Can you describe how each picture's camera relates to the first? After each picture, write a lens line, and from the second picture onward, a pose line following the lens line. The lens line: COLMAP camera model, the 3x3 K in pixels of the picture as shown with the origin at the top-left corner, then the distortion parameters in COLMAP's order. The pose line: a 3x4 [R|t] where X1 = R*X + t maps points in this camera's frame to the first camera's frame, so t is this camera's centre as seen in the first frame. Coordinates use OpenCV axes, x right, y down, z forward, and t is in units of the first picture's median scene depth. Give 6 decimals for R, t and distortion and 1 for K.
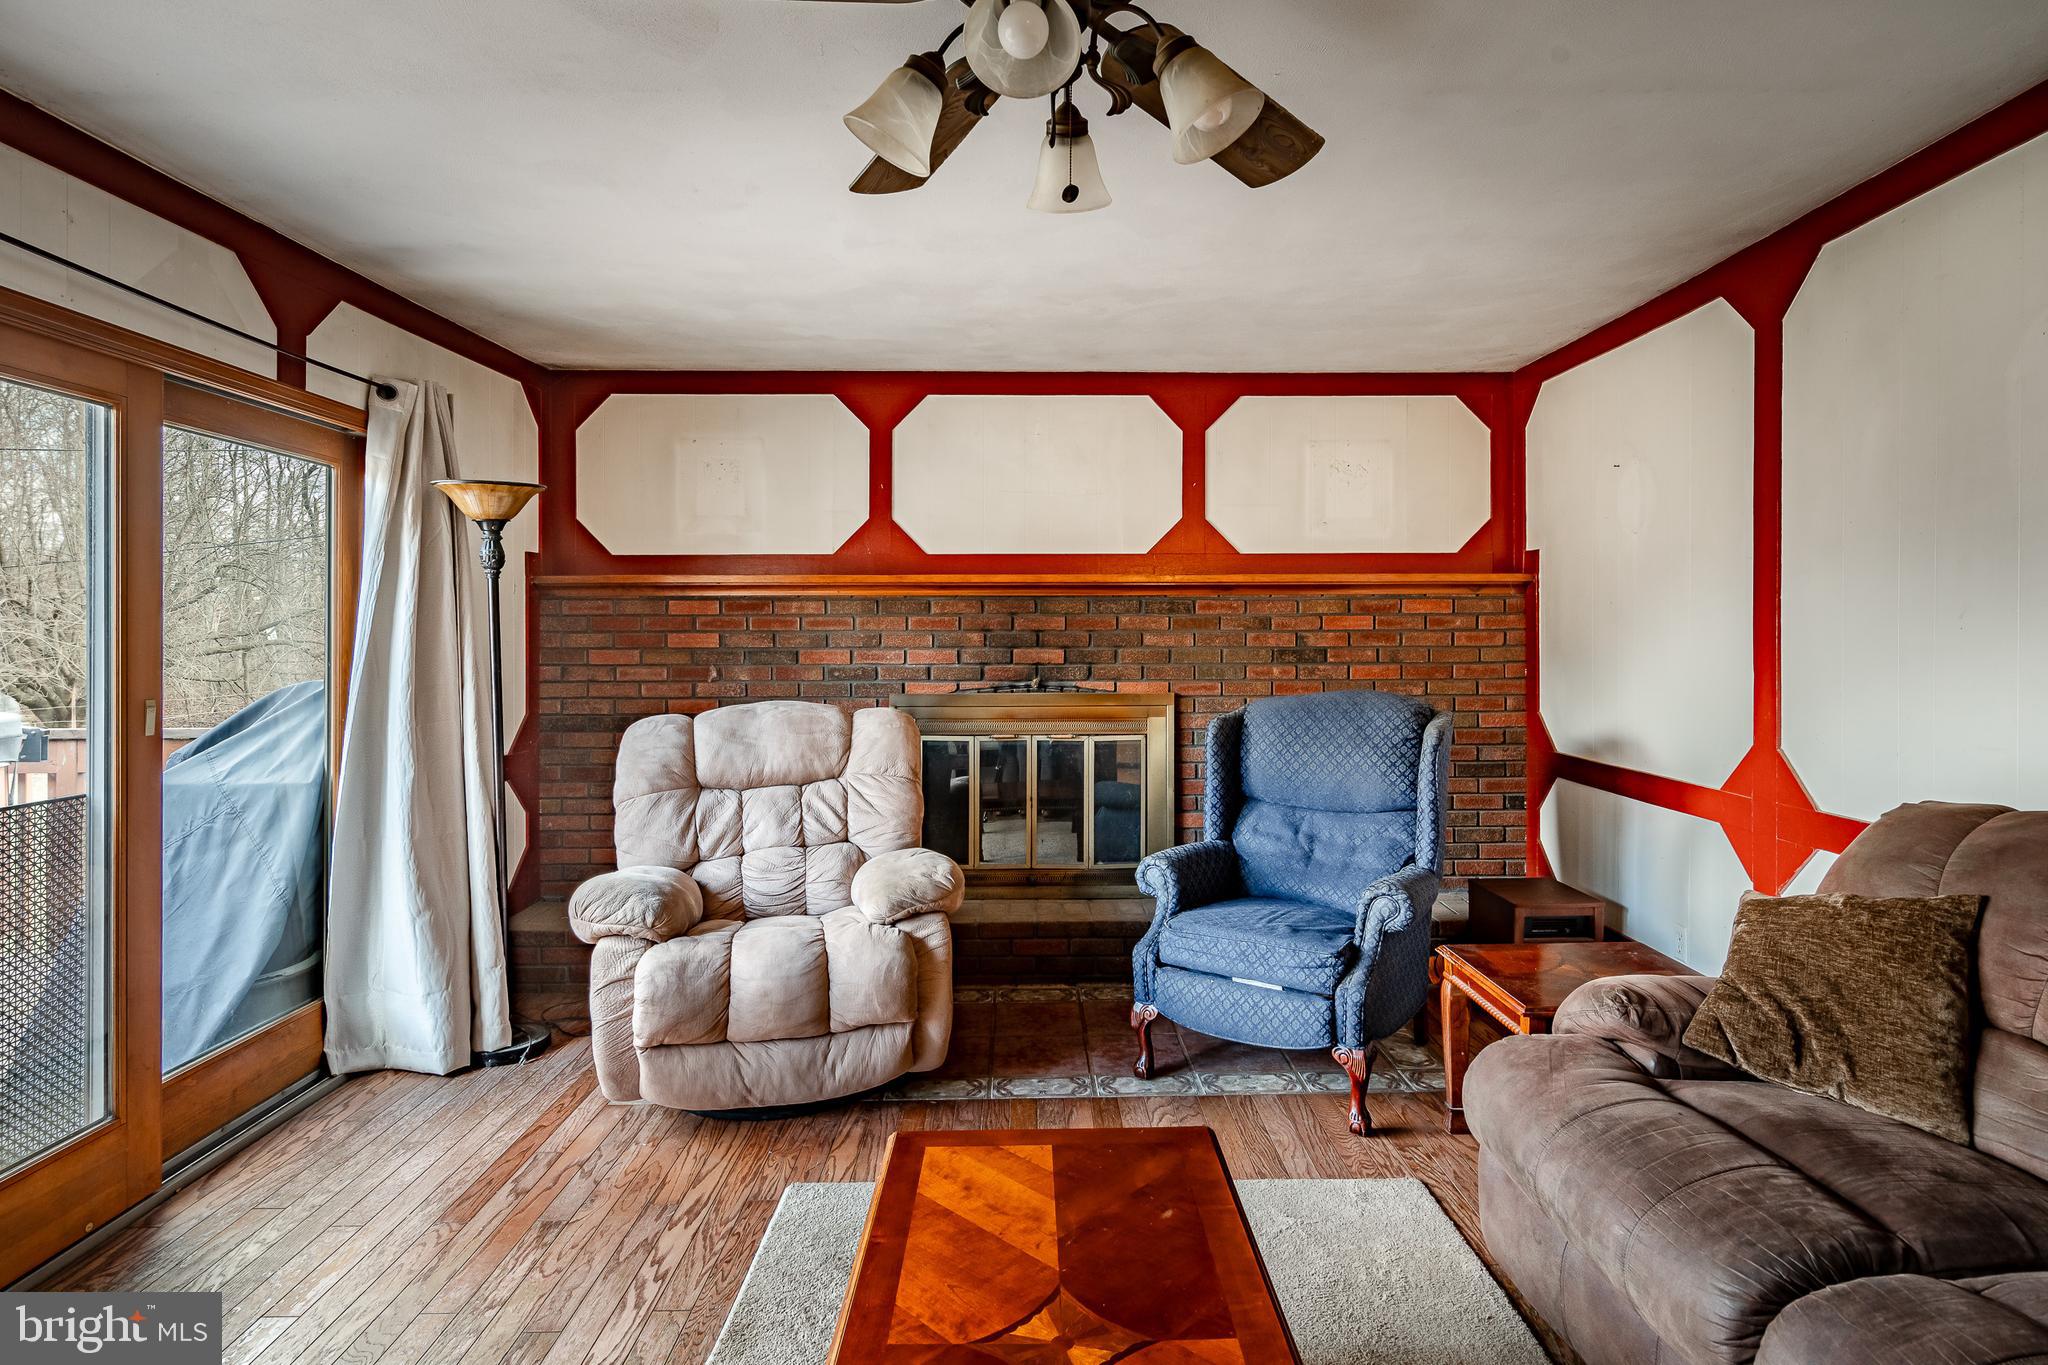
lens RADIAL K [[1044.2, 0, 1019.5], [0, 1044.2, 644.4], [0, 0, 1]] dist [0.006336, 0.000070]
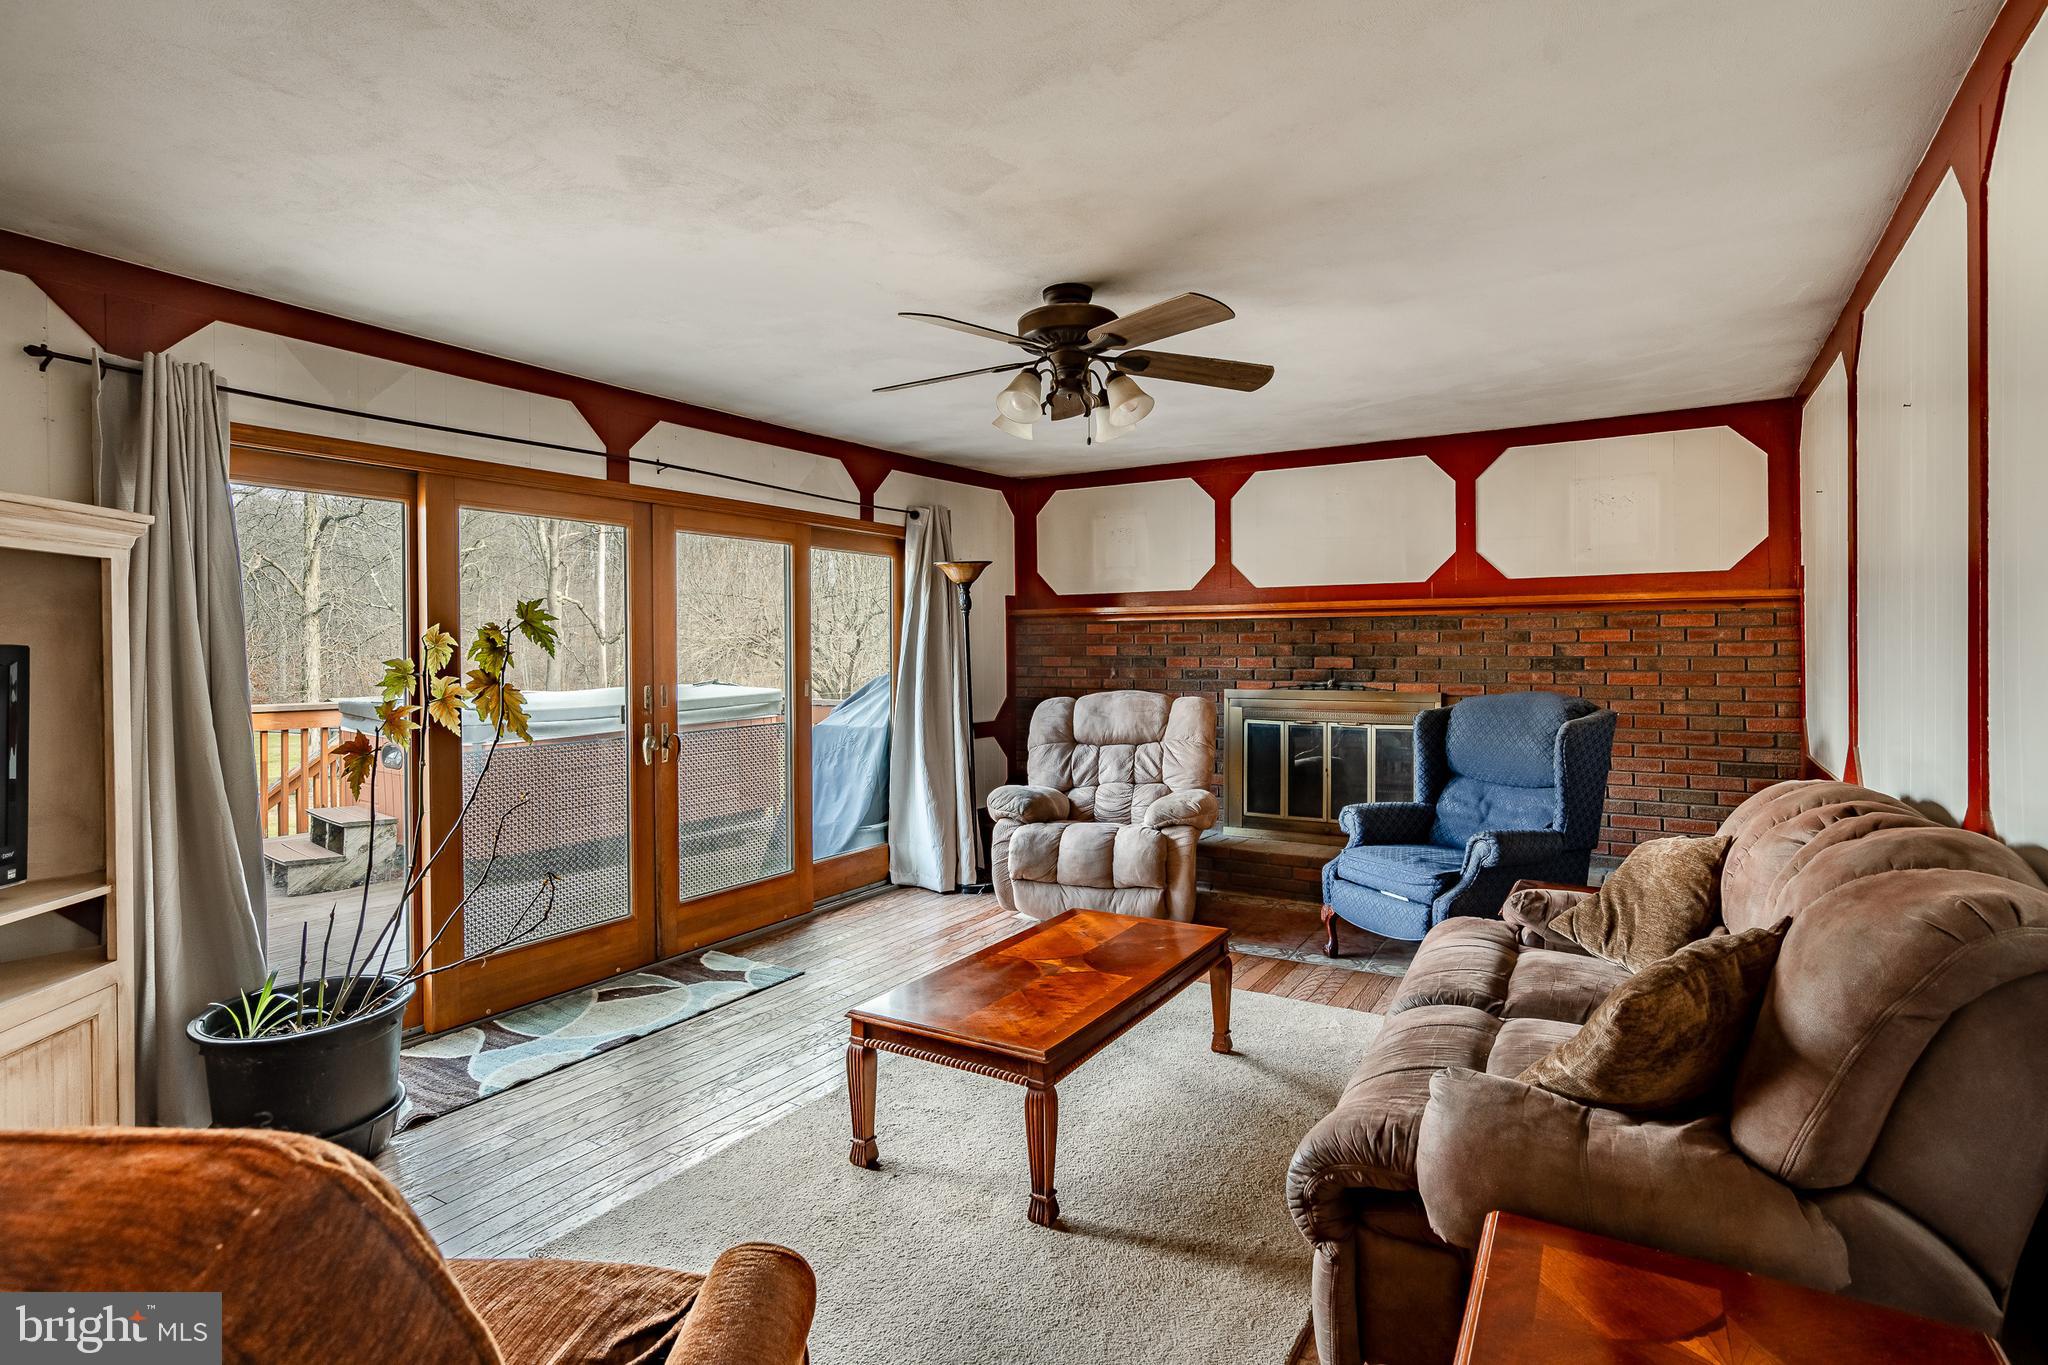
lens RADIAL K [[994.3, 0, 1028.3], [0, 994.3, 669.7], [0, 0, 1]] dist [0.004239, -0.000918]
pose [[0.847857, 0.010639, -0.530118, 0.439899], [-0.001075, 0.999831, 0.018346, -0.003193], [0.530224, -0.014985, 0.847725, -0.333904]]
